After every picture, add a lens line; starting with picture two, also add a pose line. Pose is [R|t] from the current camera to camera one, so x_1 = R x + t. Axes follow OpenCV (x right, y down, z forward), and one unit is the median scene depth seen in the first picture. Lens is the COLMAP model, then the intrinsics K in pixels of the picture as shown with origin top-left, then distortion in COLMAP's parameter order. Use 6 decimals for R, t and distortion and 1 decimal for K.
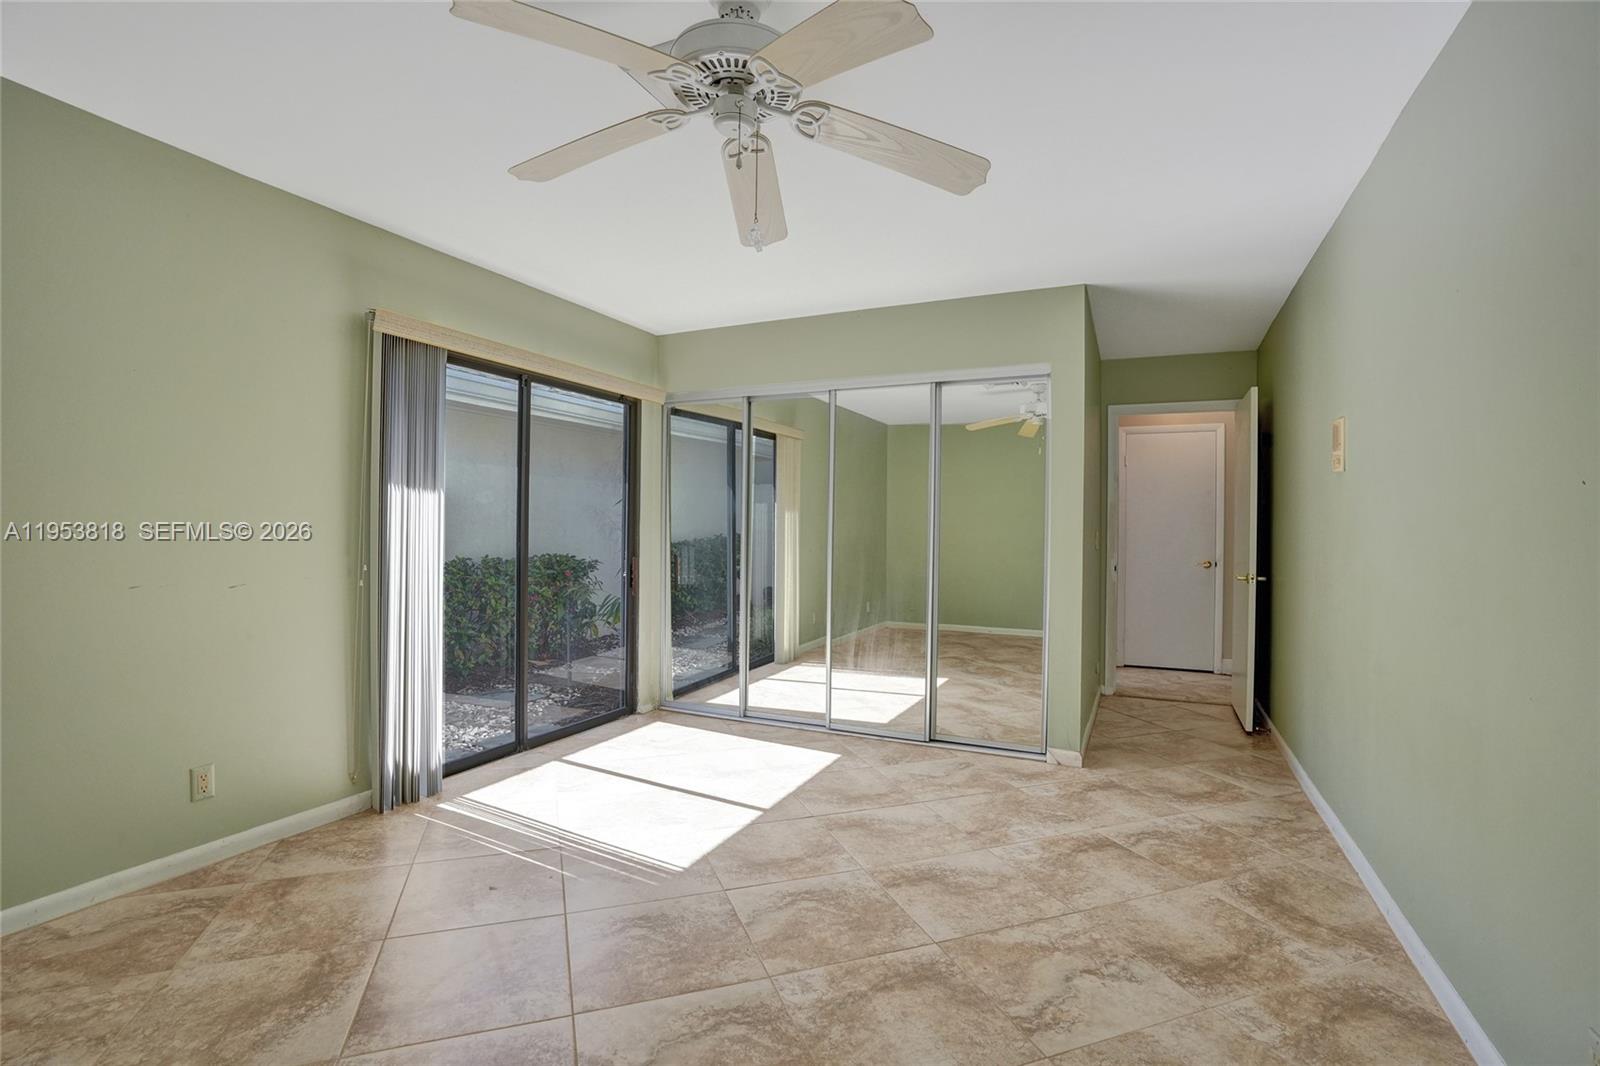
lens RADIAL K [[738.3, 0, 803.2], [0, 738.3, 533.8], [0, 0, 1]] dist [-0.074259, 0.029243]
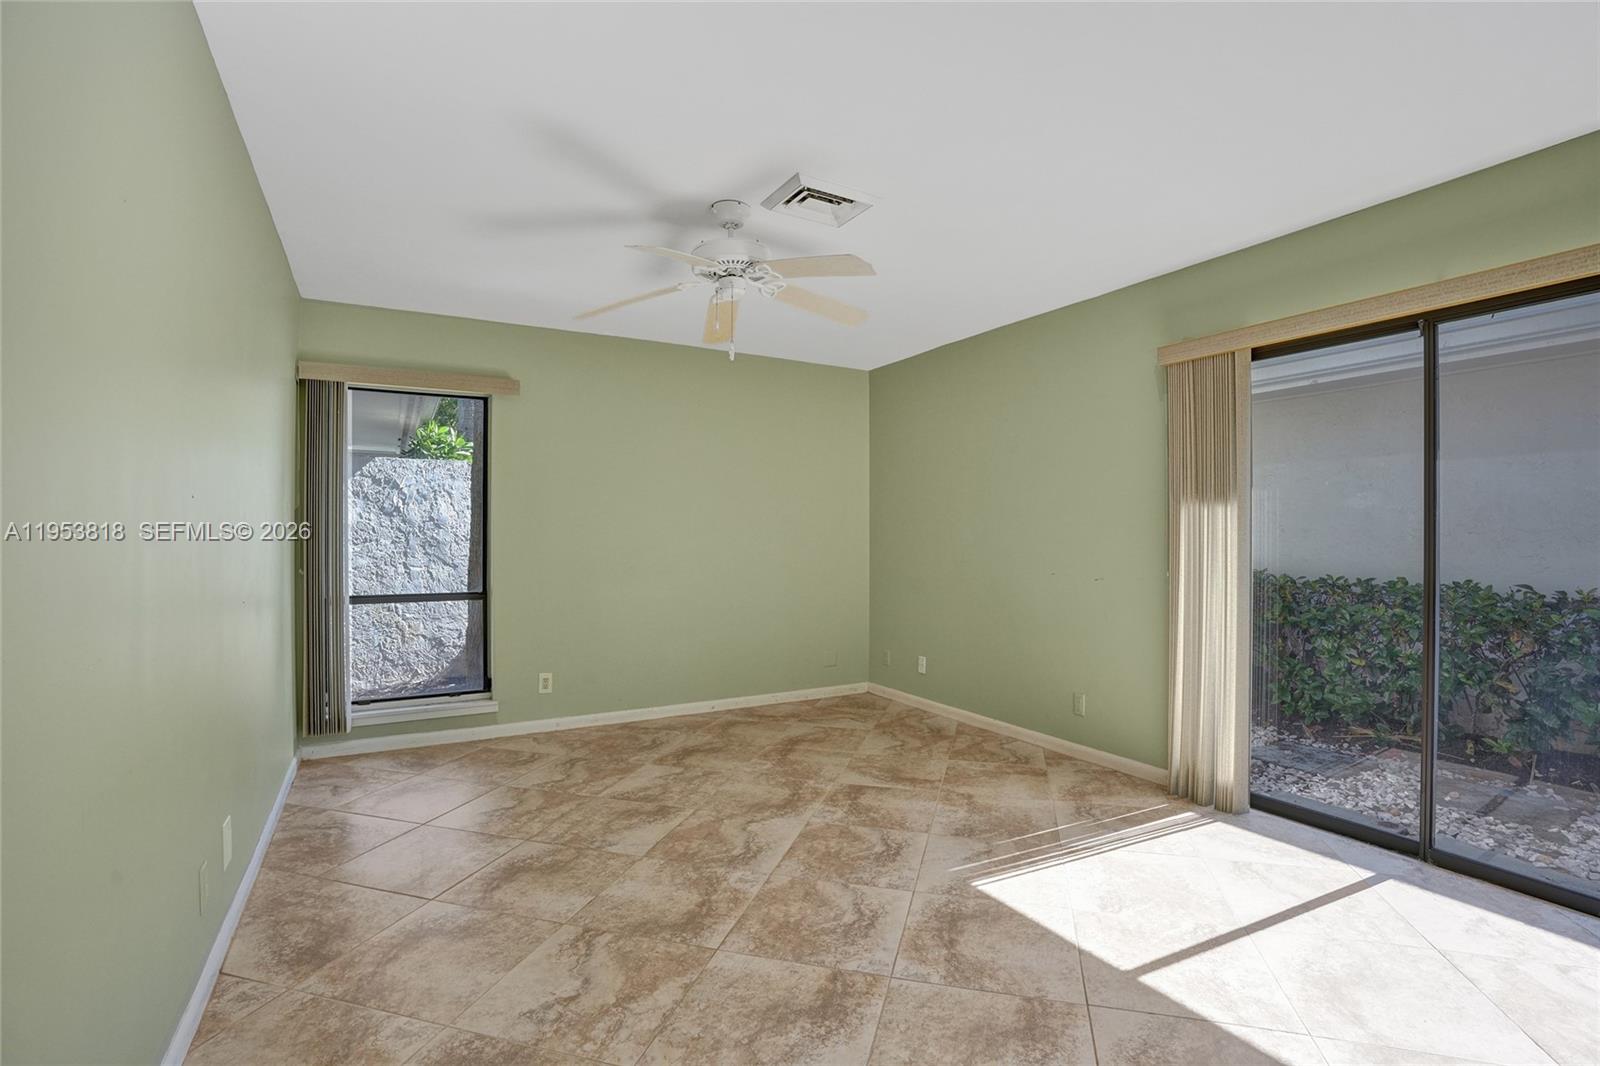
lens RADIAL K [[738.3, 0, 803.2], [0, 738.3, 533.8], [0, 0, 1]] dist [-0.074259, 0.029243]
pose [[-0.576260, -0.011855, -0.817181, 0.781875], [-0.011257, 0.999915, -0.006568, -0.001119], [0.817189, 0.005414, -0.576344, 1.394030]]
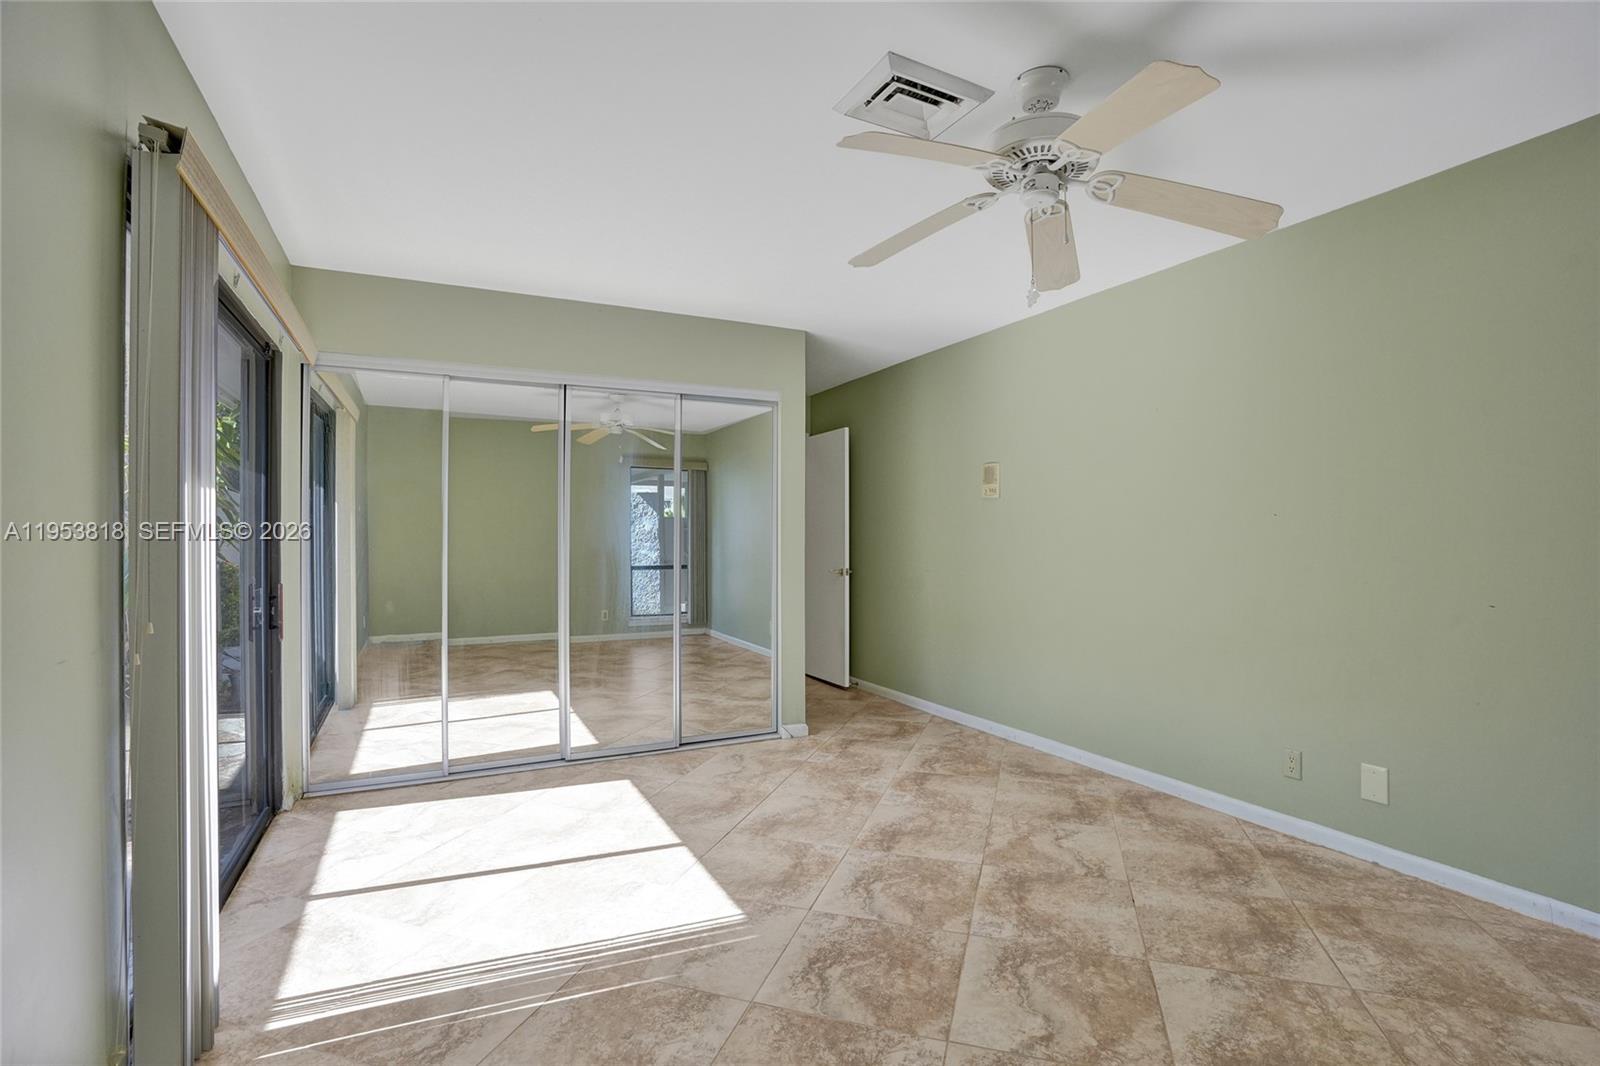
lens RADIAL K [[738.3, 0, 803.2], [0, 738.3, 533.8], [0, 0, 1]] dist [-0.074259, 0.029243]
pose [[0.612701, -0.008119, 0.790273, -0.844061], [0.013095, 0.999914, 0.000121, -0.014718], [-0.790206, 0.010274, 0.612755, 0.386309]]
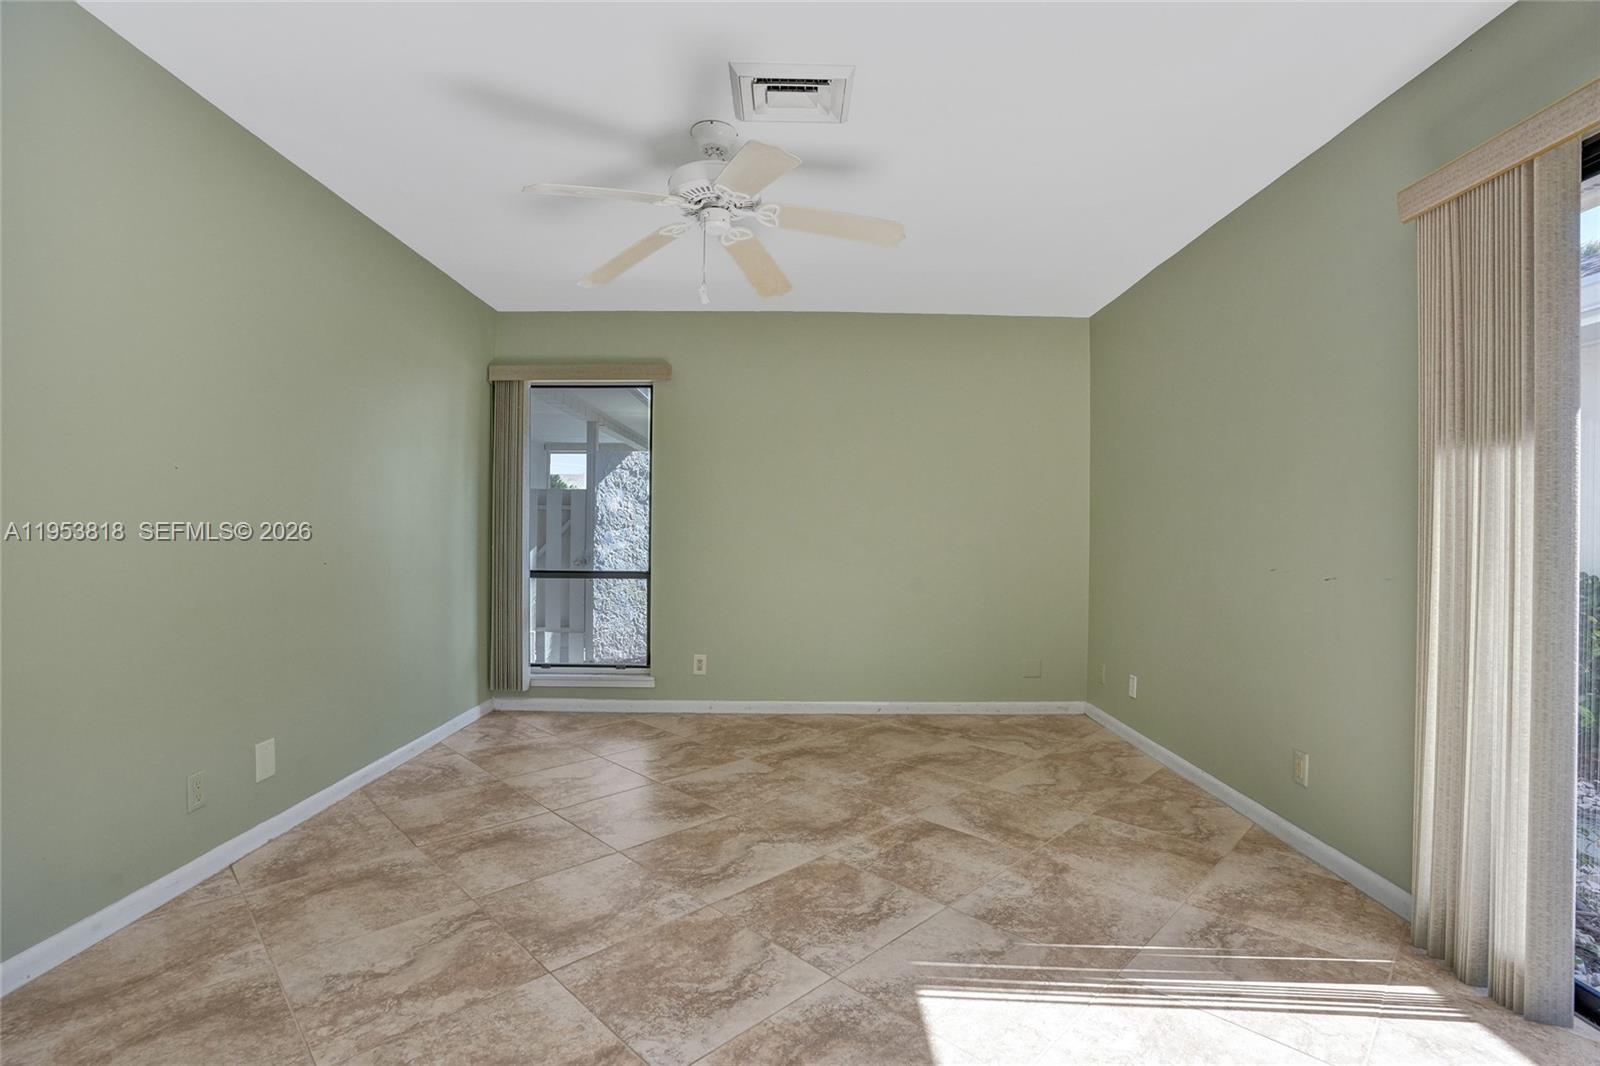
lens RADIAL K [[738.3, 0, 803.2], [0, 738.3, 533.8], [0, 0, 1]] dist [-0.074259, 0.029243]
pose [[-0.904017, -0.016522, -0.427178, 0.237544], [-0.020158, 0.999789, 0.003991, 0.025748], [0.427022, 0.012219, -0.904159, 1.588567]]
